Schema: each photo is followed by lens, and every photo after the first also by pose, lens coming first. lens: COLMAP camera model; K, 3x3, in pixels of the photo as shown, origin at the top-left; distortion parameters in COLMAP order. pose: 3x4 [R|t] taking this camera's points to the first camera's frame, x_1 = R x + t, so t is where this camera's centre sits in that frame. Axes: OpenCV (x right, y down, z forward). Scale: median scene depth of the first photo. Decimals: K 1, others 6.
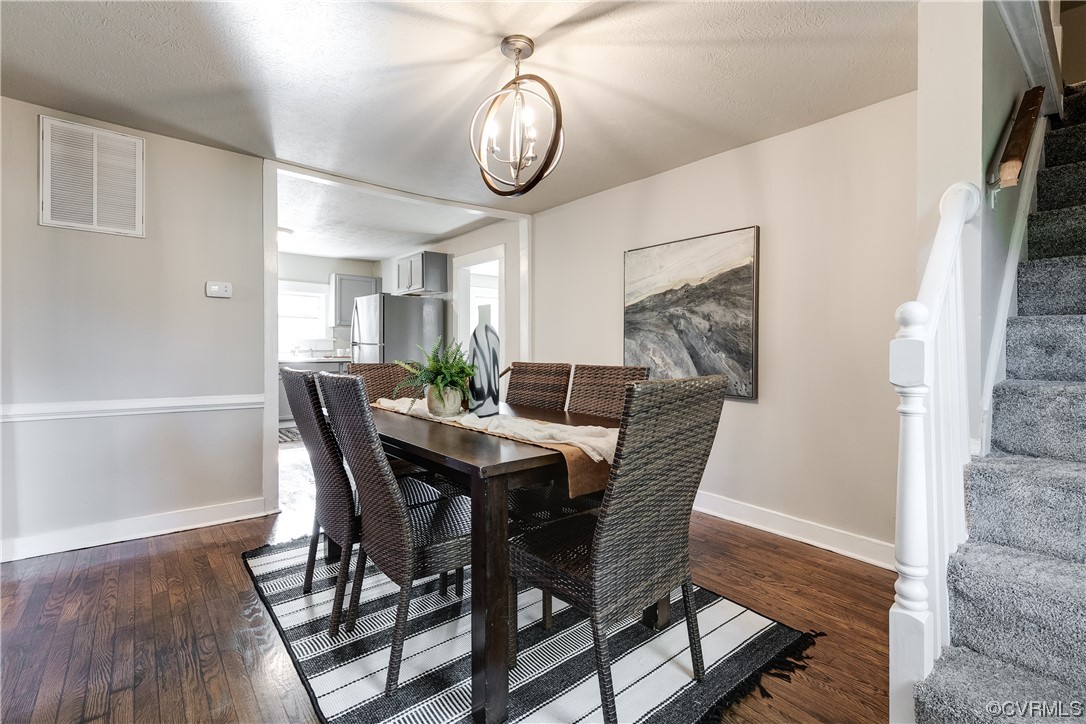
lens RADIAL K [[505.2, 0, 541.5], [0, 505.2, 359.7], [0, 0, 1]] dist [0.005405, -0.000072]
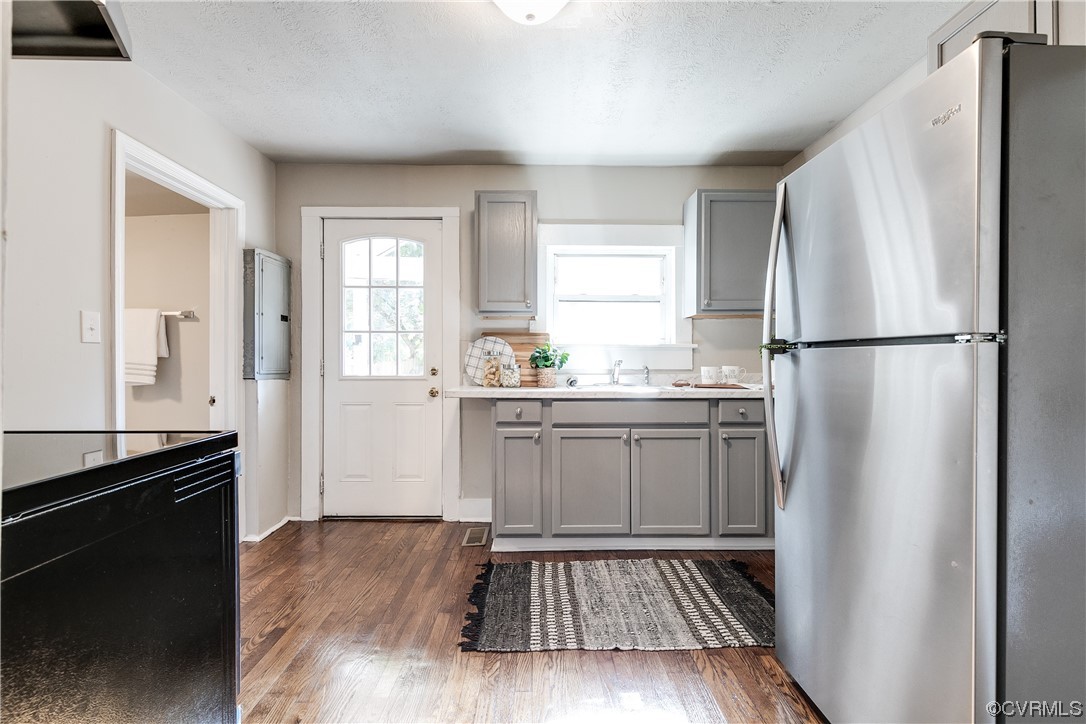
lens RADIAL K [[505.2, 0, 544.0], [0, 505.2, 367.1], [0, 0, 1]] dist [0.005405, -0.000072]
pose [[0.795595, -0.004163, -0.605814, -0.255376], [-0.009126, 0.999781, -0.018854, -0.011759], [0.605760, 0.020529, 0.795383, 0.587951]]
